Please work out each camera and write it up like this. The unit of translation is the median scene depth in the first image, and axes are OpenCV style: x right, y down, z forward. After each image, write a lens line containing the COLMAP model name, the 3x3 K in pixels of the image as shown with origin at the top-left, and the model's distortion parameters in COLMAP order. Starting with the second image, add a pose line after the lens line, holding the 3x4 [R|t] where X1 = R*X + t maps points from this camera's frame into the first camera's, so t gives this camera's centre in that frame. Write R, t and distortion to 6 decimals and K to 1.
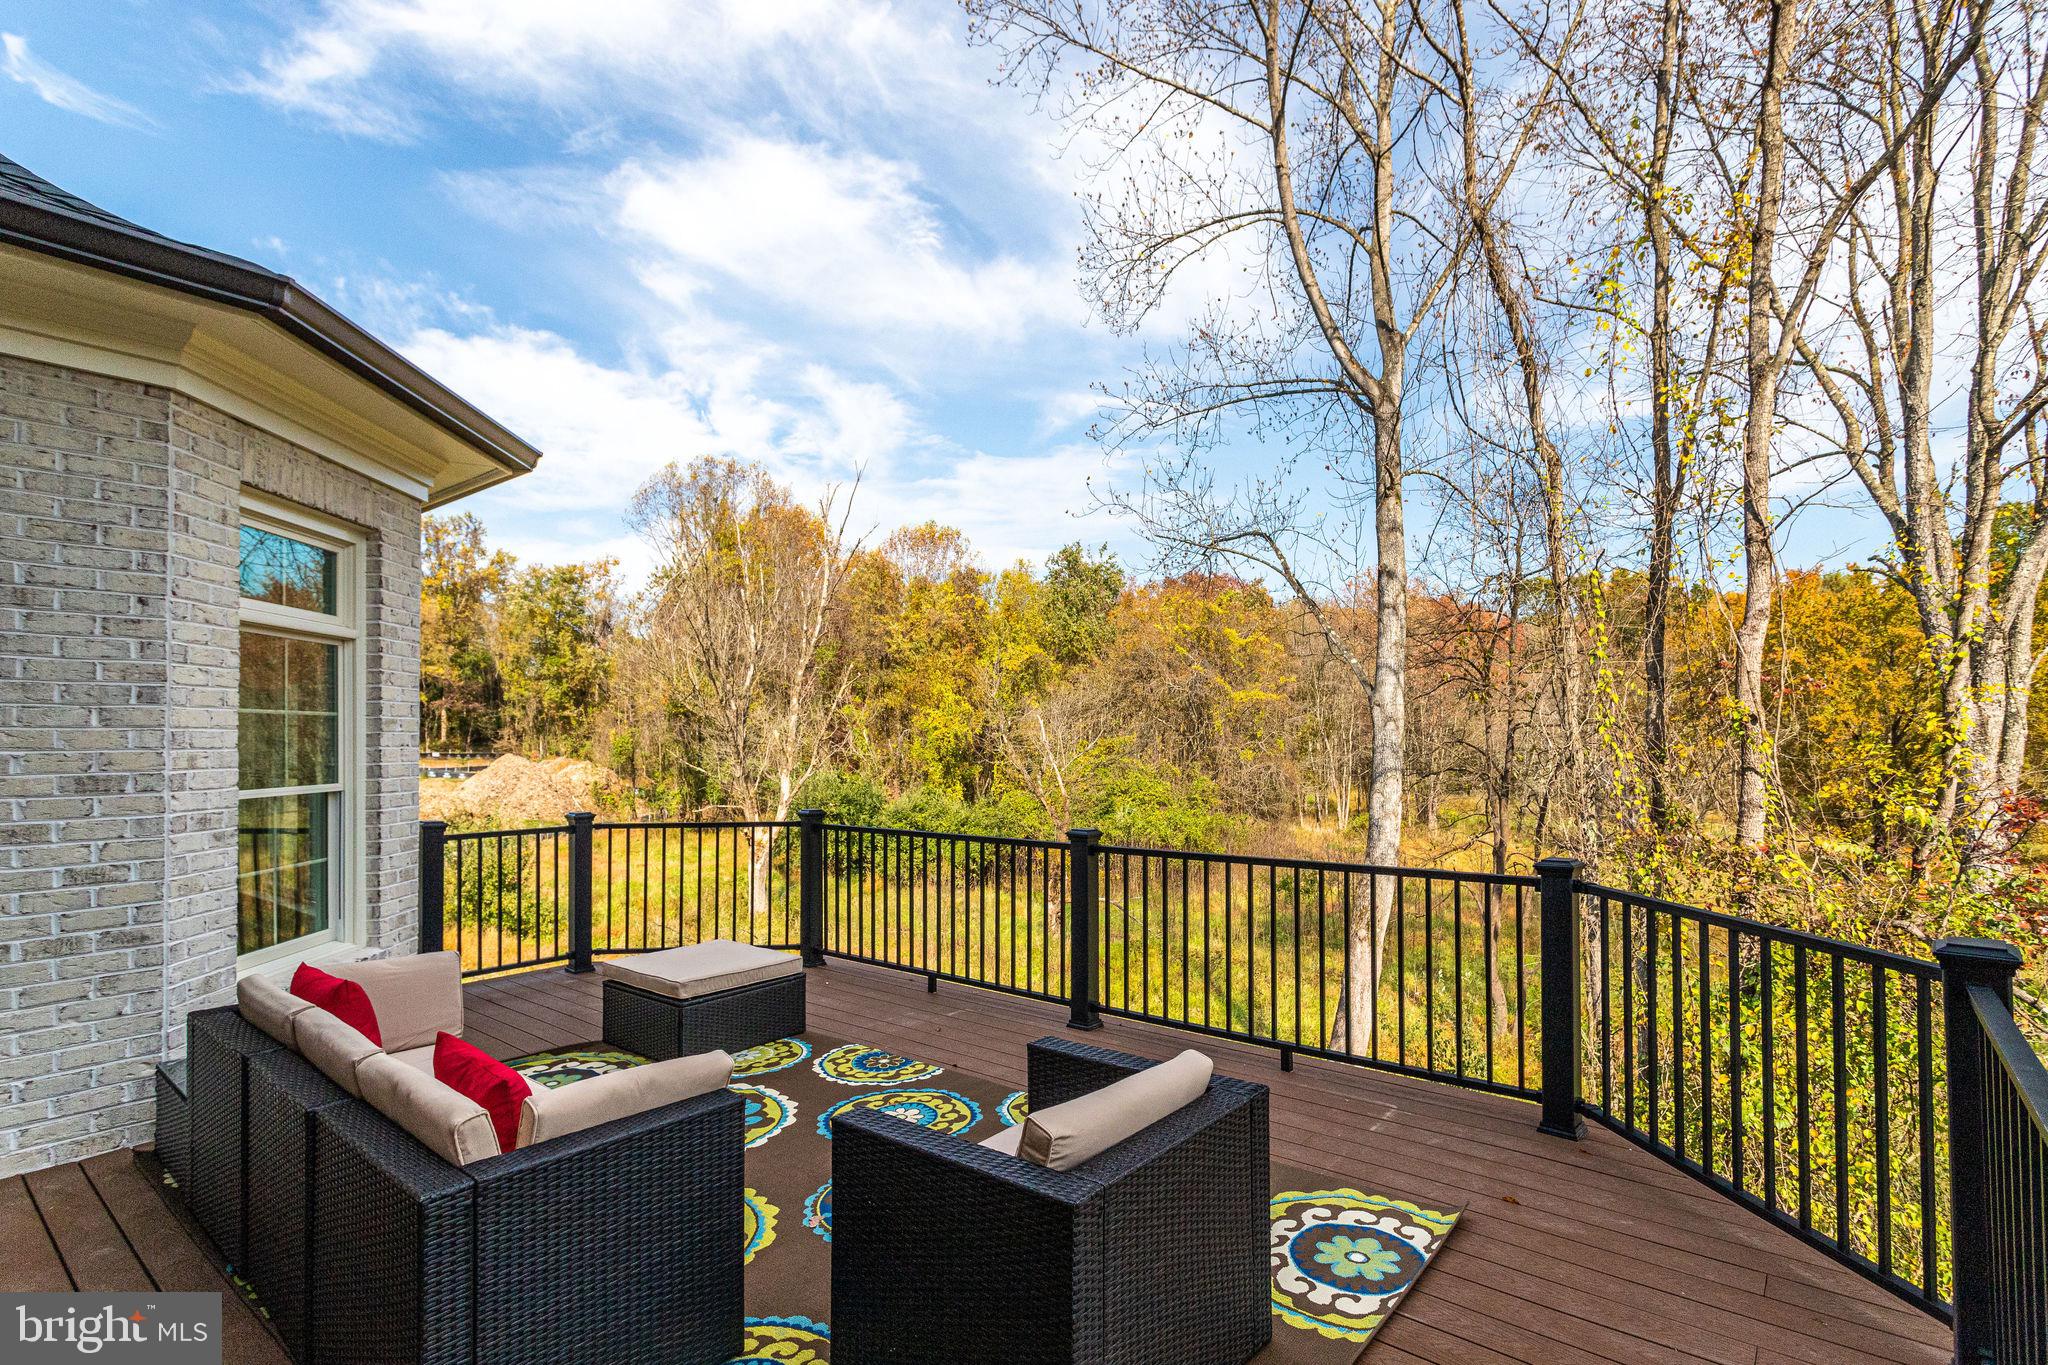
lens RADIAL K [[972.2, 0, 1014.3], [0, 972.2, 699.2], [0, 0, 1]] dist [0.000871, 0.000917]
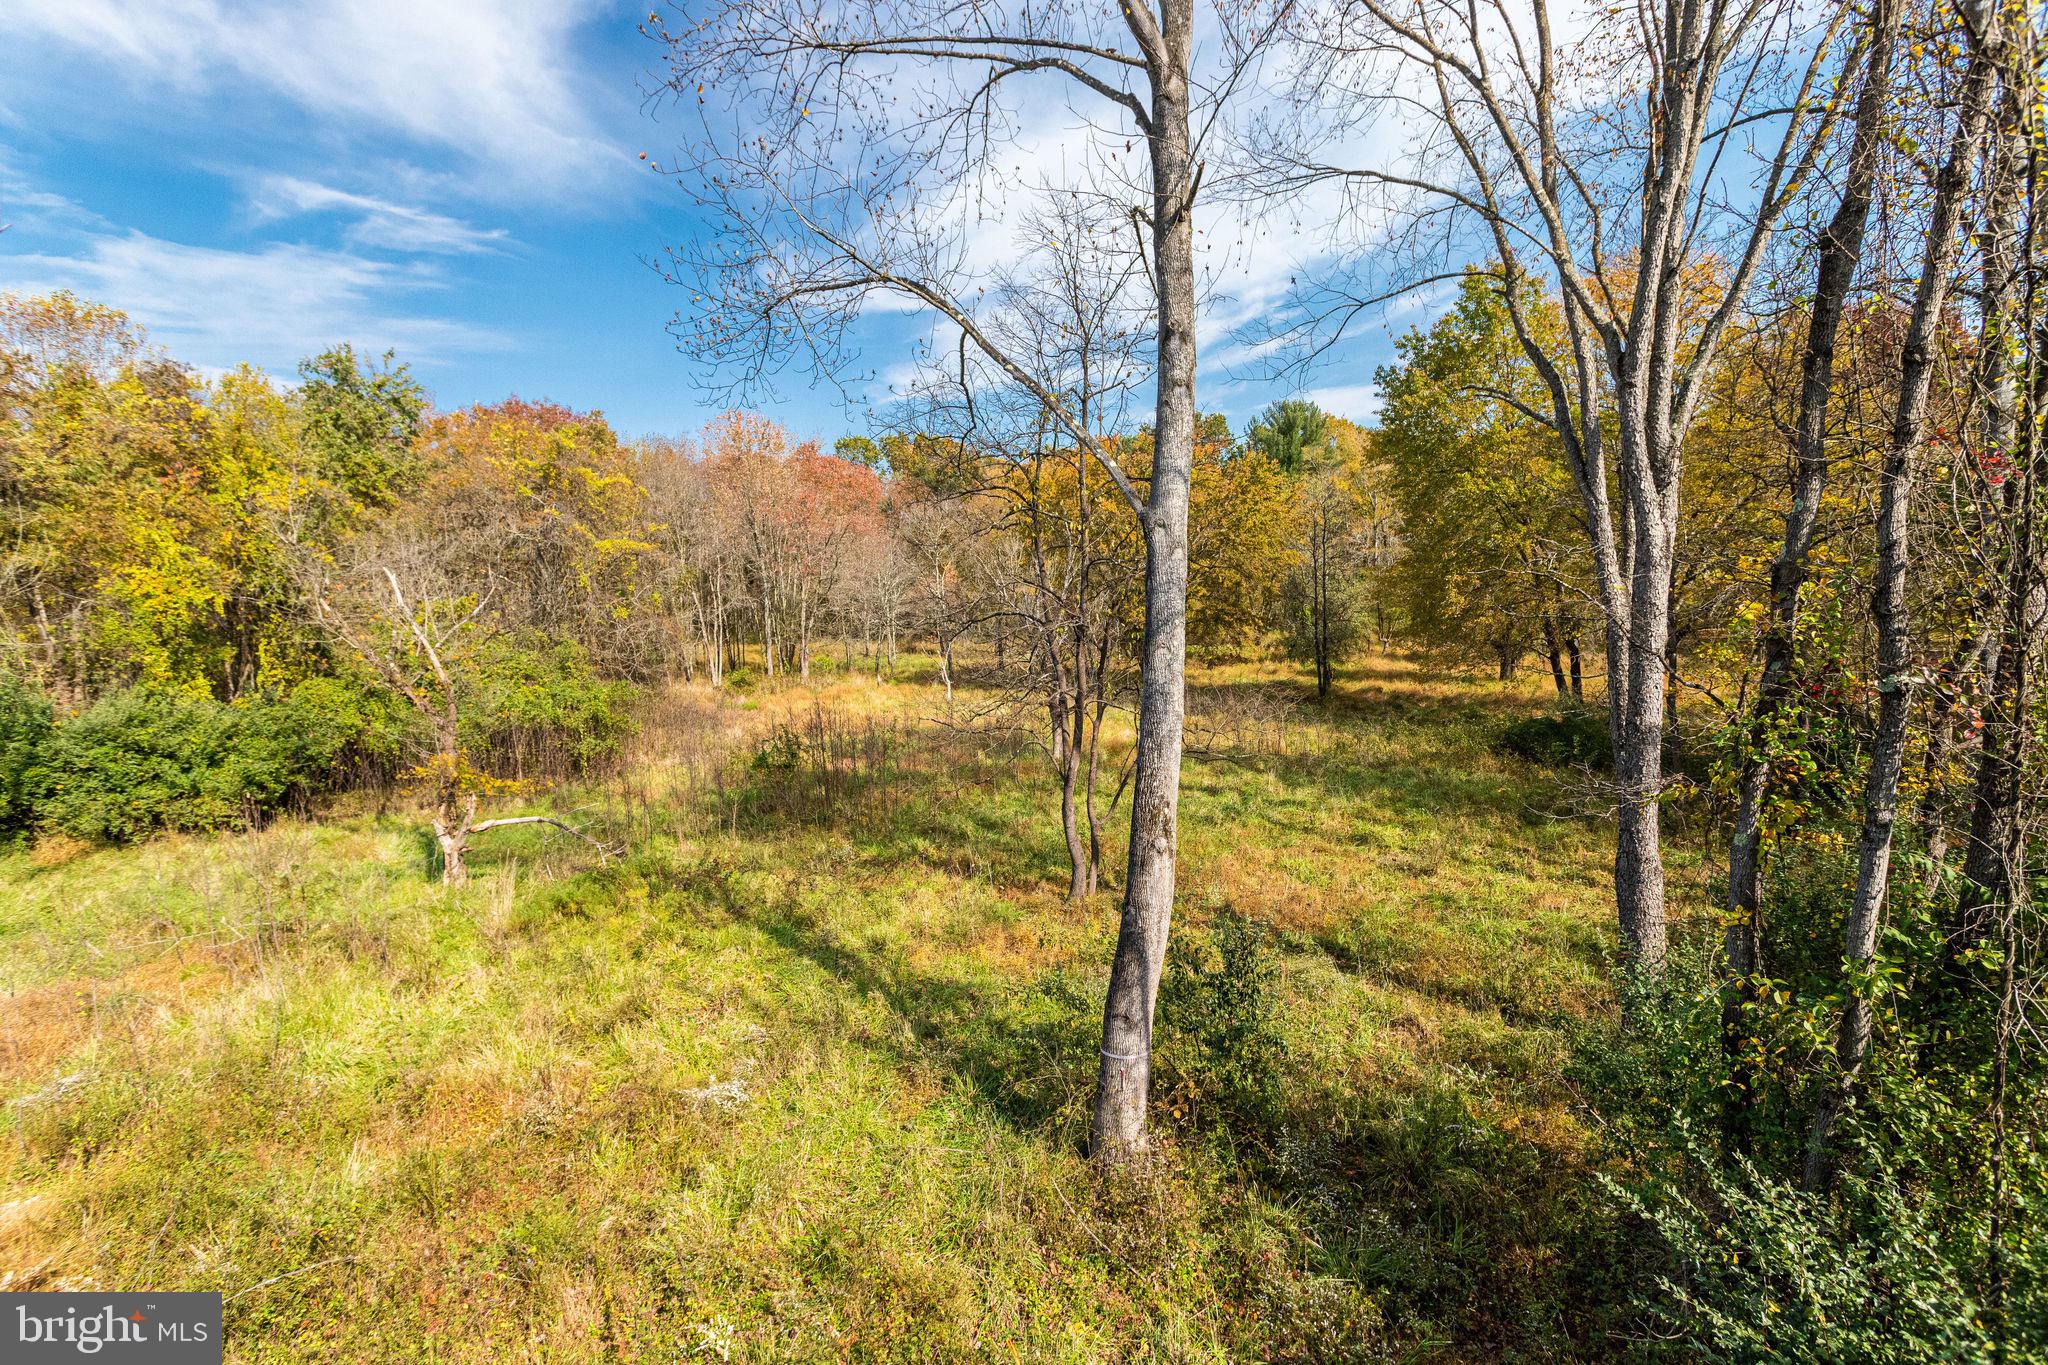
lens RADIAL K [[972.2, 0, 1039.7], [0, 972.2, 662.2], [0, 0, 1]] dist [0.000871, 0.000917]
pose [[0.772904, -0.082686, 0.629112, -0.029712], [0.011391, 0.993121, 0.116535, 0.004219], [-0.634421, -0.082904, 0.768529, 0.097587]]
